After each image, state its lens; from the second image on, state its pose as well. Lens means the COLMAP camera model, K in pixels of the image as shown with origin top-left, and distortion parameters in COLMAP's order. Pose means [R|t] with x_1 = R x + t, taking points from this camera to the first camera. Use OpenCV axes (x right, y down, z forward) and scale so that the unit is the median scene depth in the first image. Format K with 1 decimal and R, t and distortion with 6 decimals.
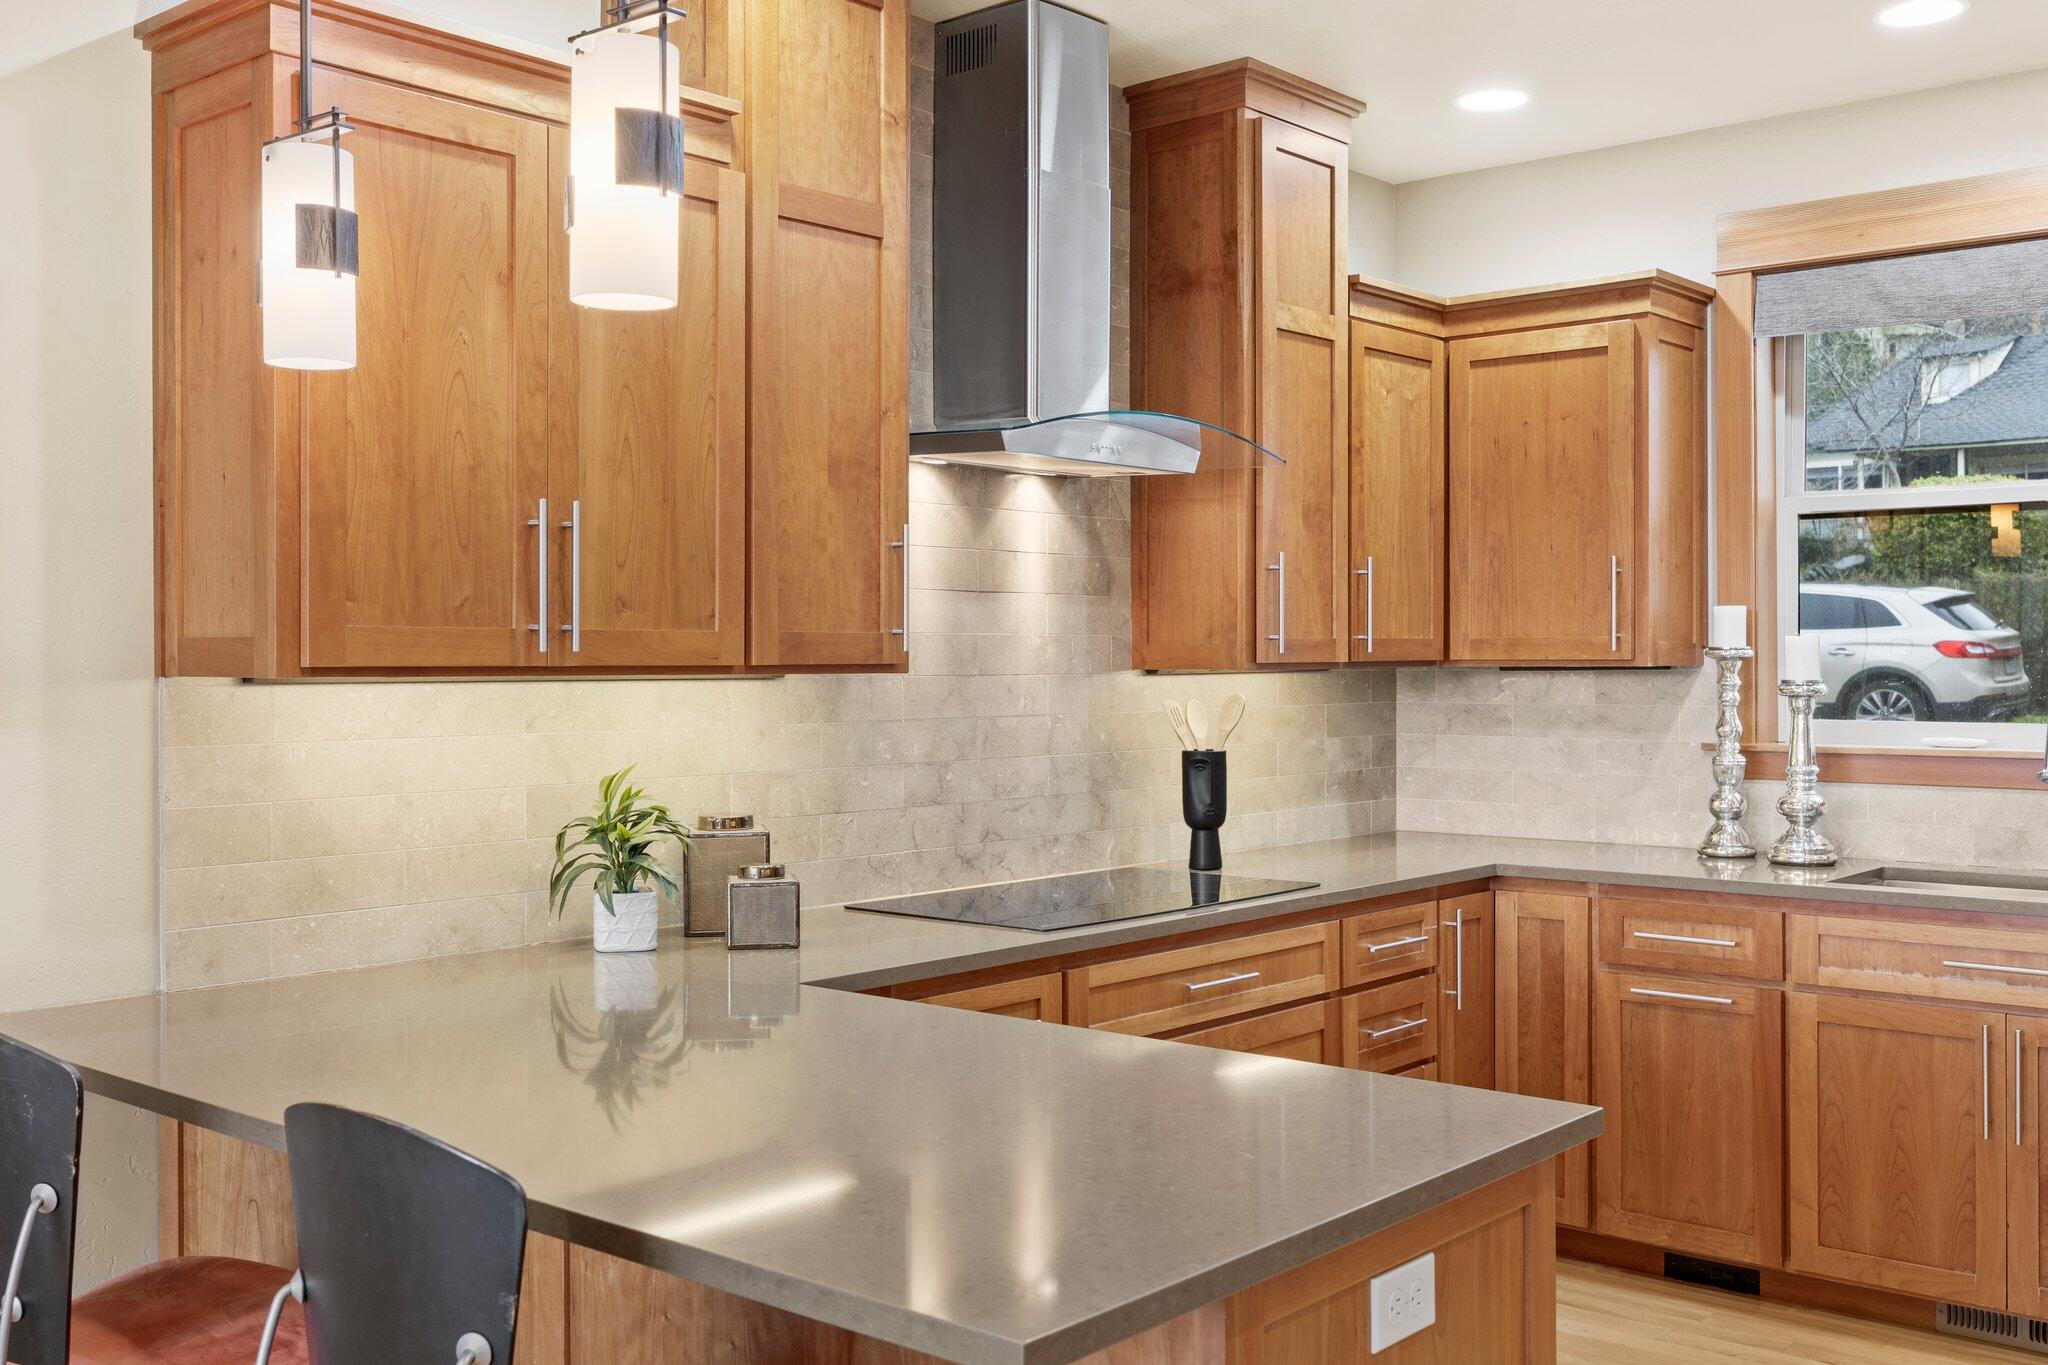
lens RADIAL K [[2001.3, 0, 1018.4], [0, 2001.3, 663.7], [0, 0, 1]] dist [0.002395, 0.009410]
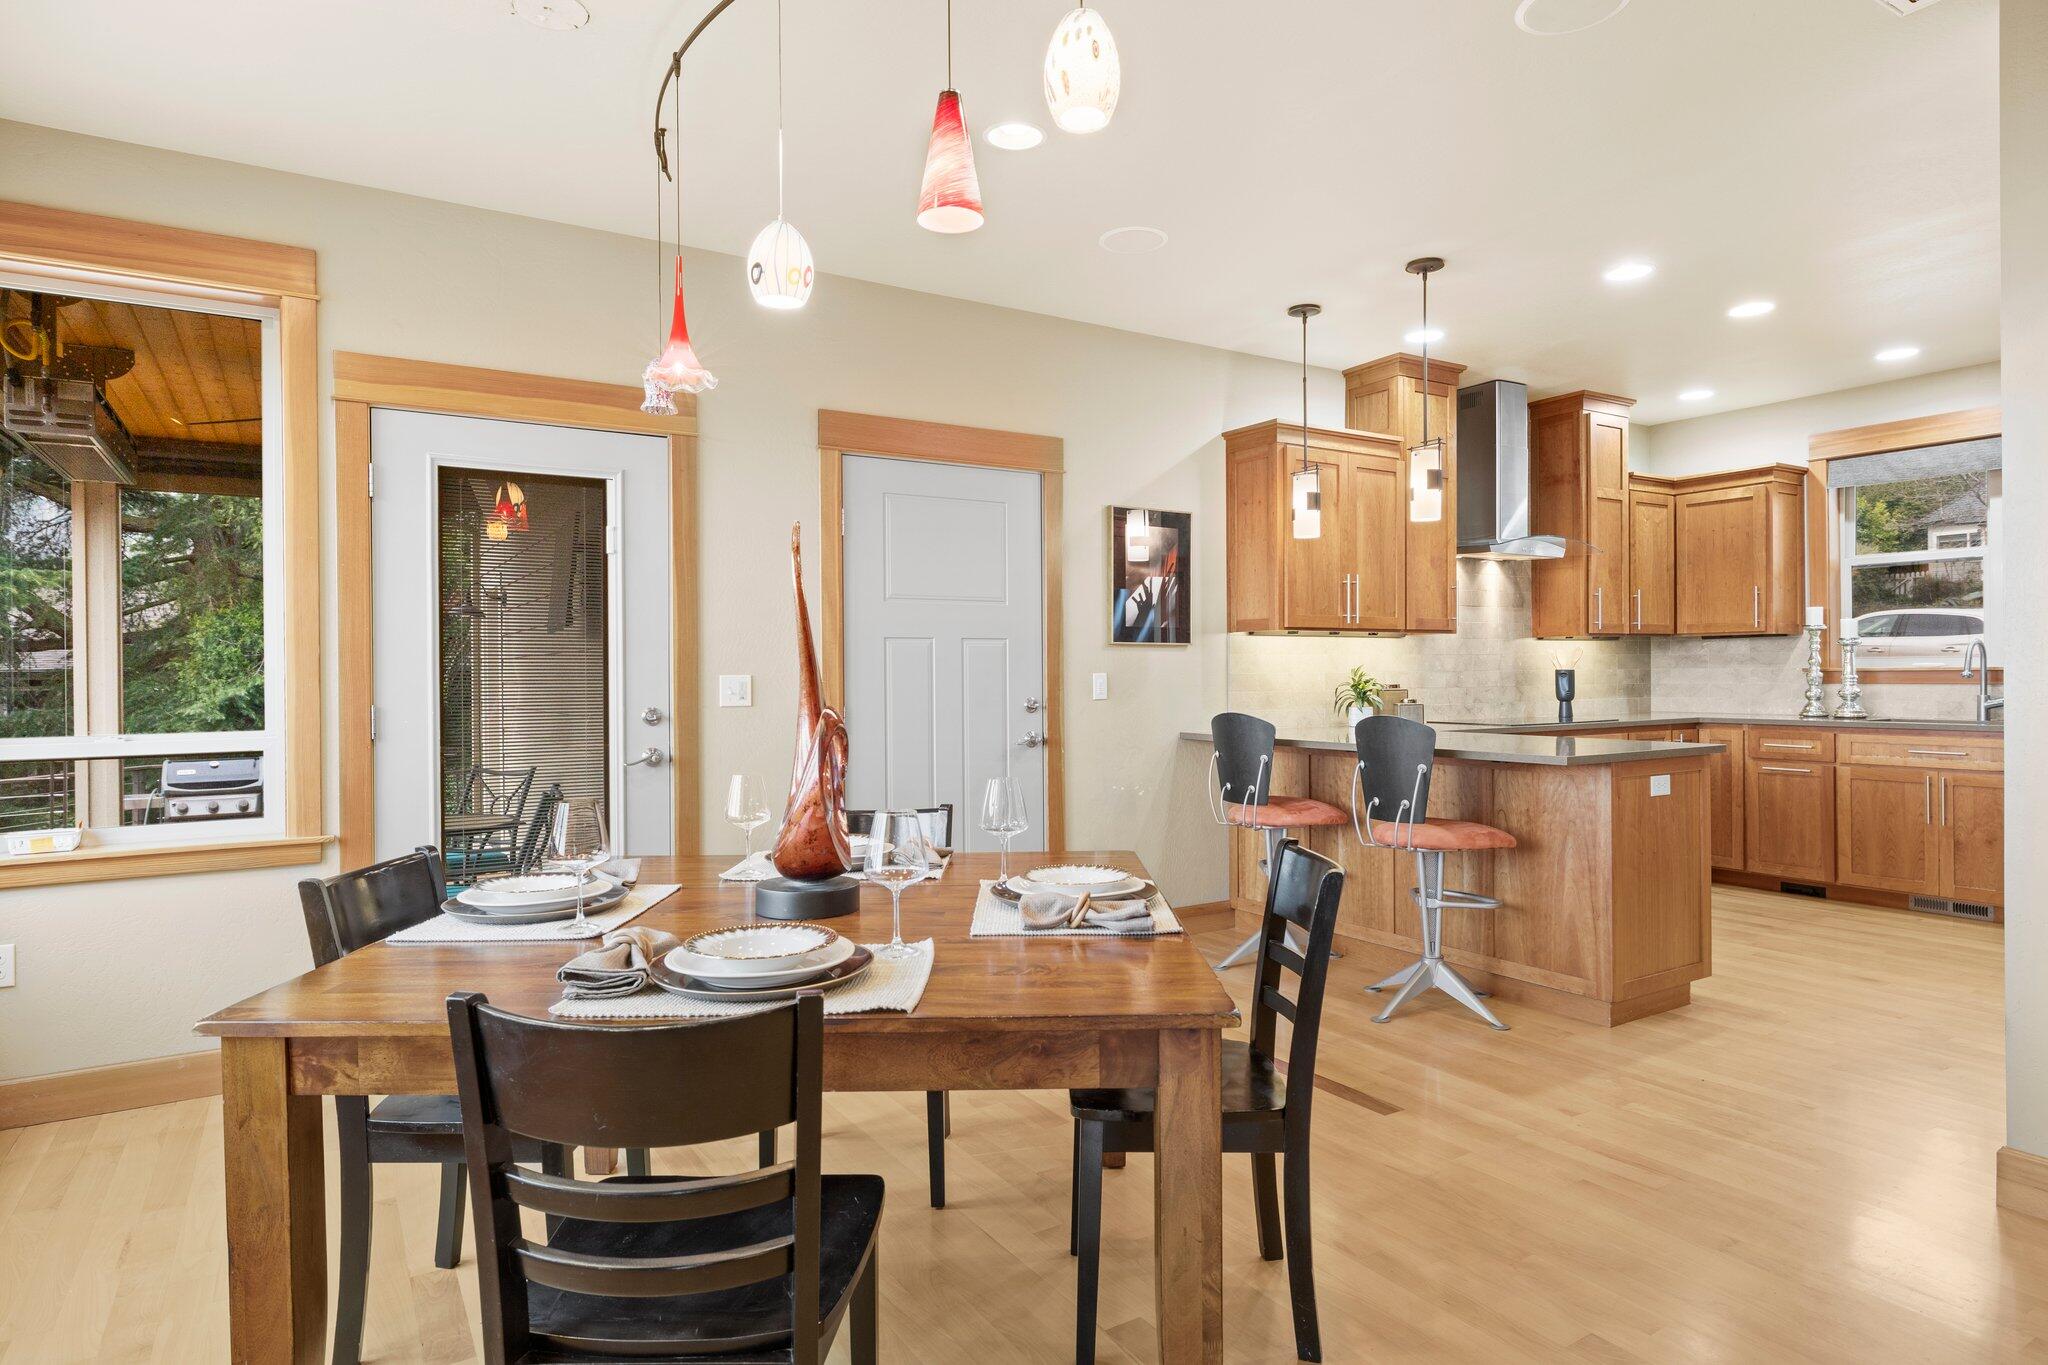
lens RADIAL K [[1157.7, 0, 1026.0], [0, 1157.7, 673.8], [0, 0, 1]] dist [0.005881, -0.000939]
pose [[0.954690, -0.004571, -0.297567, -0.116205], [0.004870, 0.999988, 0.000264, 0.044935], [0.297562, -0.001701, 0.954701, -0.561358]]
